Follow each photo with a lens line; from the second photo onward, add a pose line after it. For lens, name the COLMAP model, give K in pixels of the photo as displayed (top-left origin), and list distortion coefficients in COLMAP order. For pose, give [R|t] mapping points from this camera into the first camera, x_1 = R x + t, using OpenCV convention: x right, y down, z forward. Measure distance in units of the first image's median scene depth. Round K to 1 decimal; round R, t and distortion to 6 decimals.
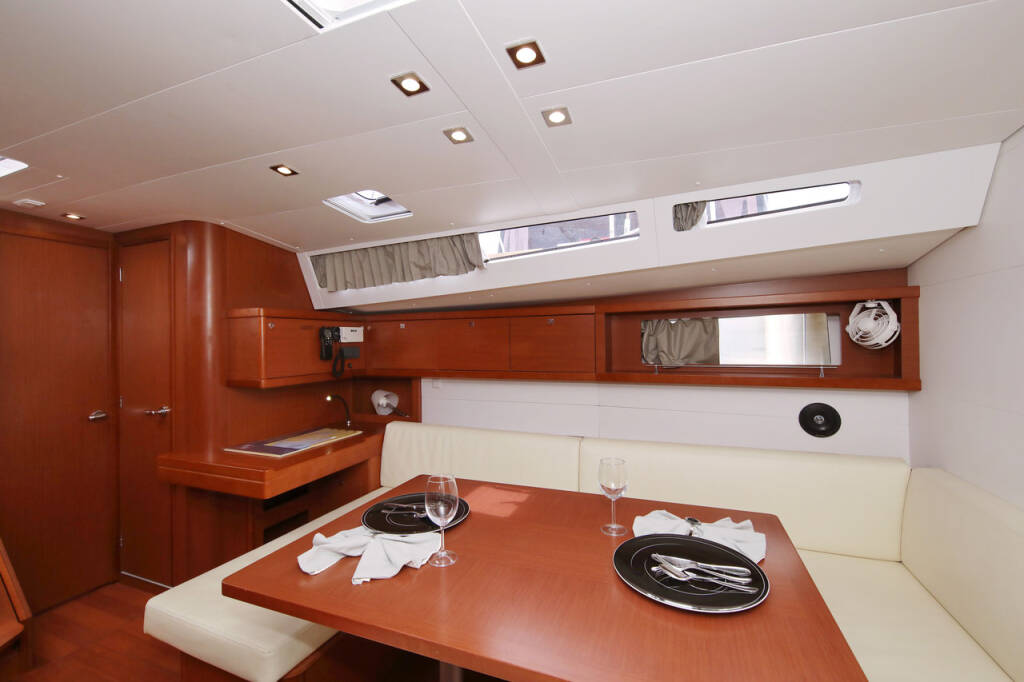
lens RADIAL K [[419.6, 0, 512.0], [0, 419.6, 341.0], [0, 0, 1]] dist [-0.000168, -0.000145]
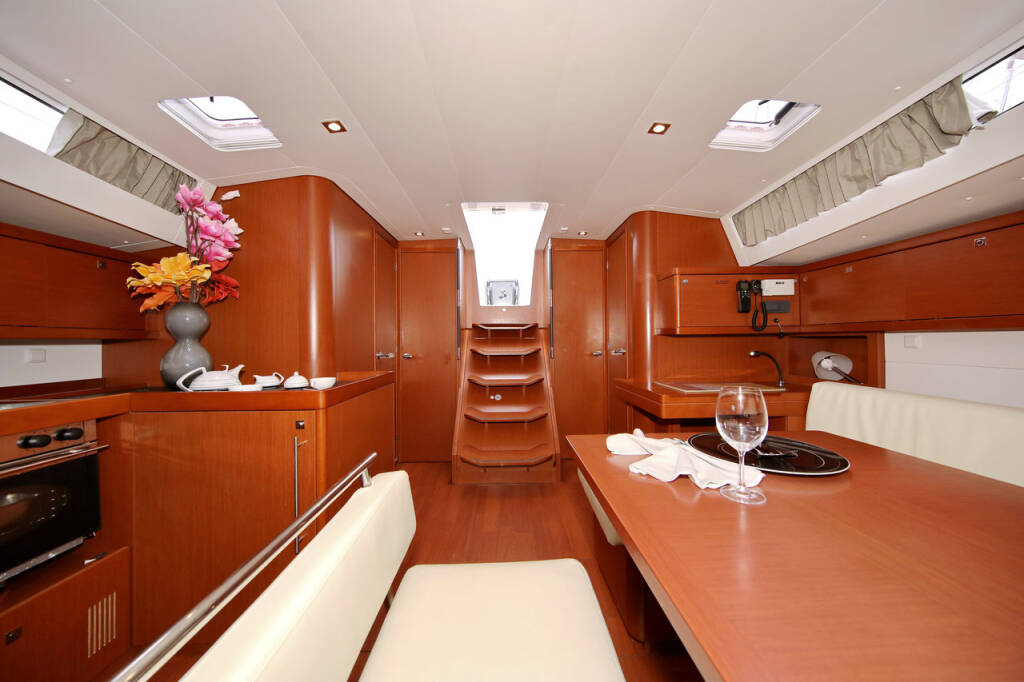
lens RADIAL K [[342.4, 0, 512.0], [0, 342.4, 341.0], [0, 0, 1]] dist [-0.000343, -0.000250]
pose [[0.398026, 0.014324, -0.917262, 0.100724], [0.011627, 0.999719, 0.020657, 0.092681], [0.917300, -0.018887, 0.397748, 0.155858]]
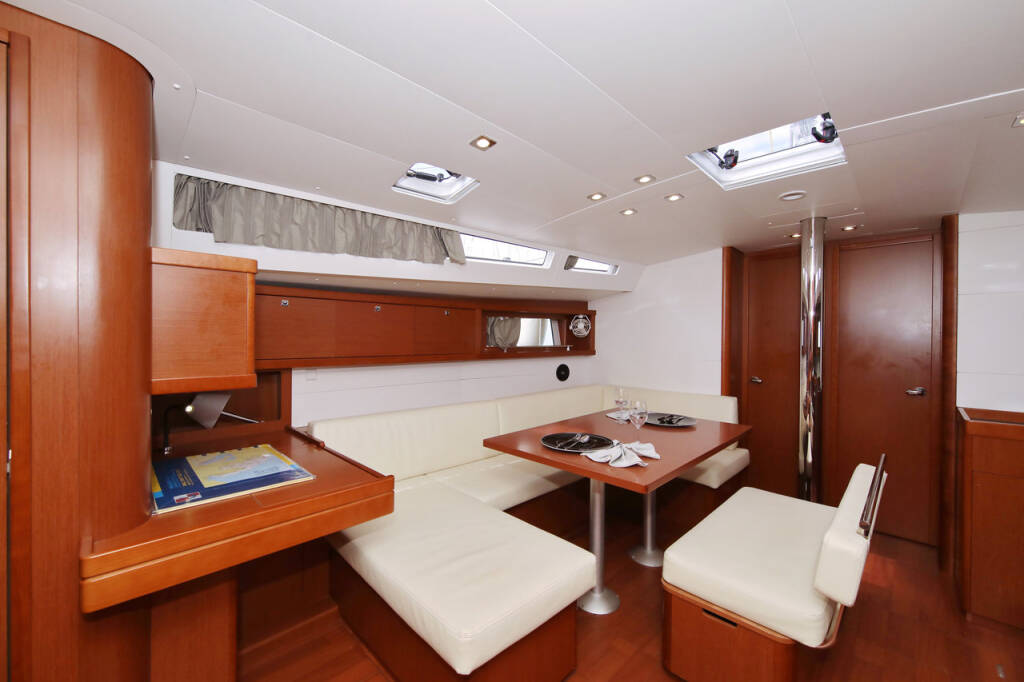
lens RADIAL K [[401.3, 0, 513.8], [0, 401.3, 338.7], [0, 0, 1]] dist [0.018751, 0.000101]
pose [[0.395312, 0.009434, 0.918498, -0.849866], [-0.015825, 0.999869, -0.003459, 0.028588], [-0.918410, -0.013168, 0.395410, 0.349672]]
